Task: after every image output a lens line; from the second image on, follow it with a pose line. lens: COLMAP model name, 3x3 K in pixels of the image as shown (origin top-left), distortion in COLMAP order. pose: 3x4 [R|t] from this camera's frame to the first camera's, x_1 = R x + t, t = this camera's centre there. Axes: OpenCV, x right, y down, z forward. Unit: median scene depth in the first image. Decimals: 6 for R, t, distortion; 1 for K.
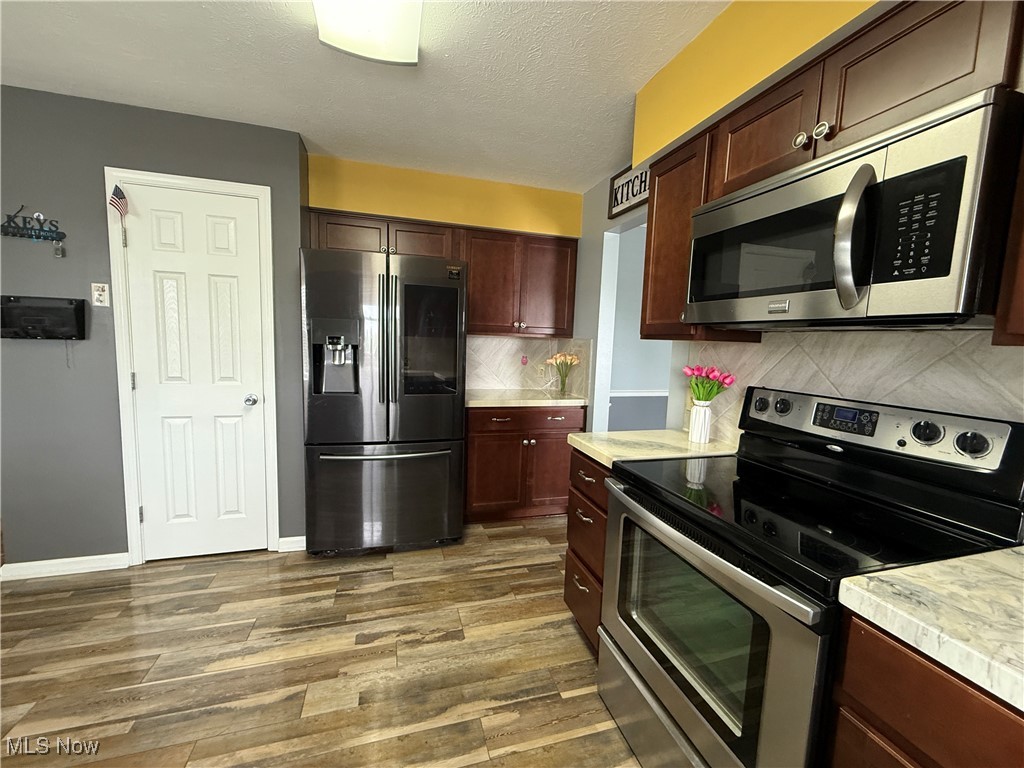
lens RADIAL K [[410.0, 0, 509.6], [0, 410.0, 383.8], [0, 0, 1]] dist [0.010540, -0.000062]
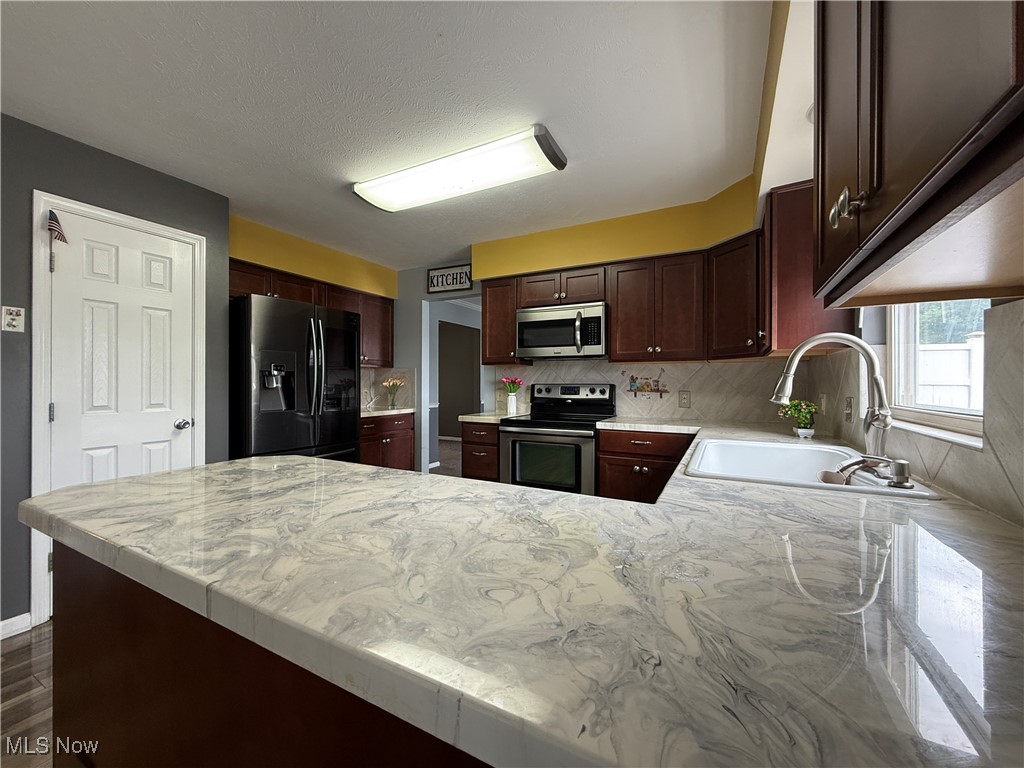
lens RADIAL K [[410.0, 0, 507.6], [0, 410.0, 383.6], [0, 0, 1]] dist [0.010540, -0.000062]
pose [[0.700043, -0.033881, 0.713297, -0.993094], [0.098468, 0.993912, -0.049429, 0.088686], [-0.707279, 0.104839, 0.699117, -0.443592]]
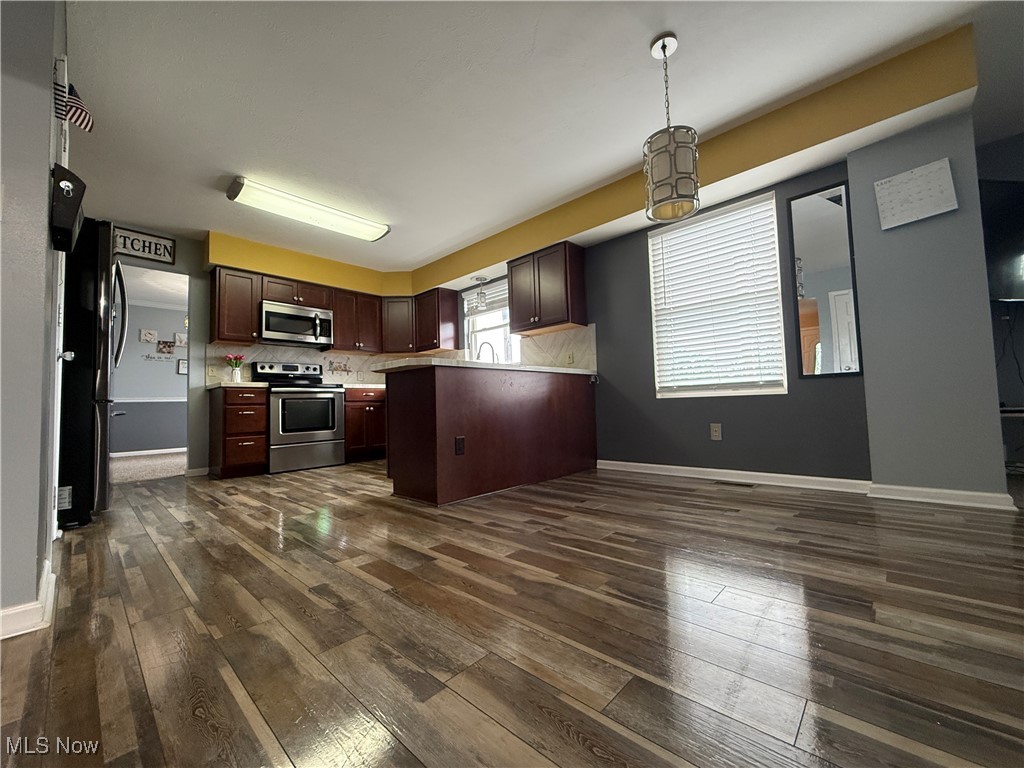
lens RADIAL K [[410.0, 0, 514.4], [0, 410.0, 383.8], [0, 0, 1]] dist [0.010540, -0.000062]
pose [[-0.512089, 0.022521, 0.858637, -2.366021], [0.102551, 0.994109, 0.035087, 0.206558], [-0.852788, 0.106022, -0.511382, 0.796668]]
